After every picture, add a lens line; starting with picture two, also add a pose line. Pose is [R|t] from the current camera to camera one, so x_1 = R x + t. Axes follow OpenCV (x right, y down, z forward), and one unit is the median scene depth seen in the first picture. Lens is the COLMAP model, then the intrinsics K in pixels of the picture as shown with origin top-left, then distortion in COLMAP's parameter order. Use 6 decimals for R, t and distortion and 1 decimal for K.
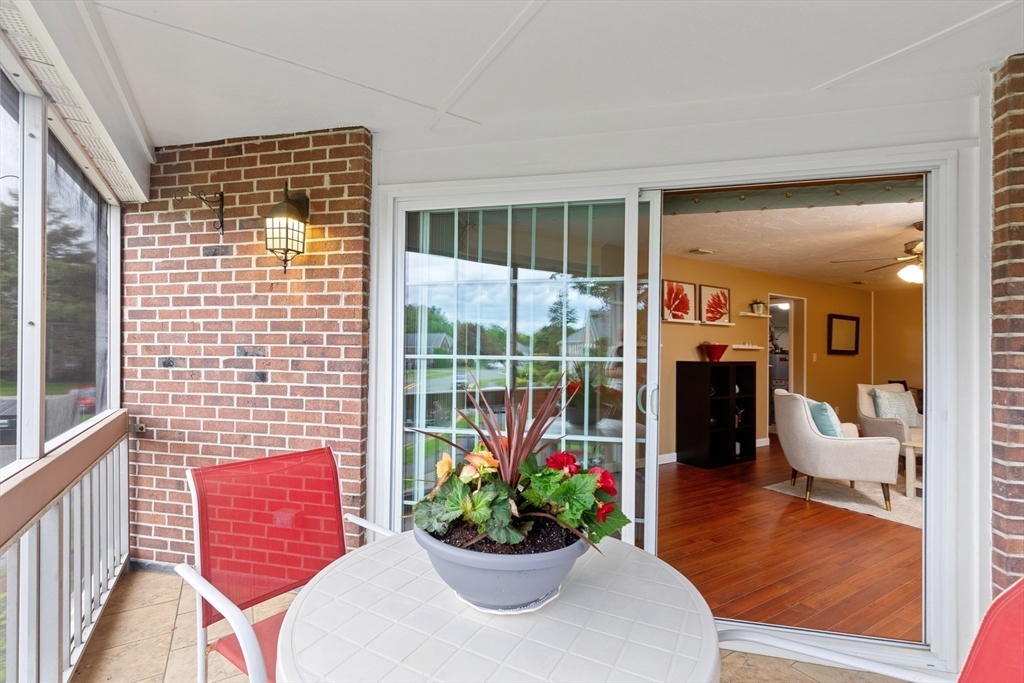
lens RADIAL K [[463.7, 0, 509.0], [0, 463.7, 349.1], [0, 0, 1]] dist [0.007433, -0.000611]
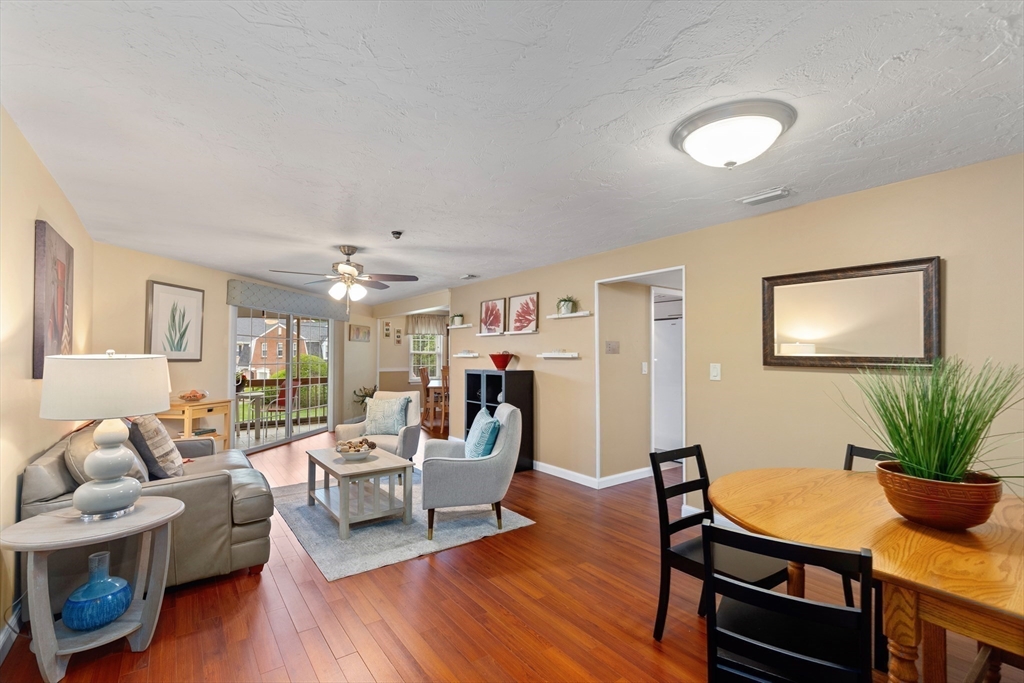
lens RADIAL K [[463.7, 0, 507.5], [0, 463.7, 348.4], [0, 0, 1]] dist [0.007433, -0.000611]
pose [[0.078359, -0.030269, -0.996466, 1.441350], [0.004113, 0.999540, -0.030039, 0.008596], [0.996917, -0.001744, 0.078447, 0.907692]]
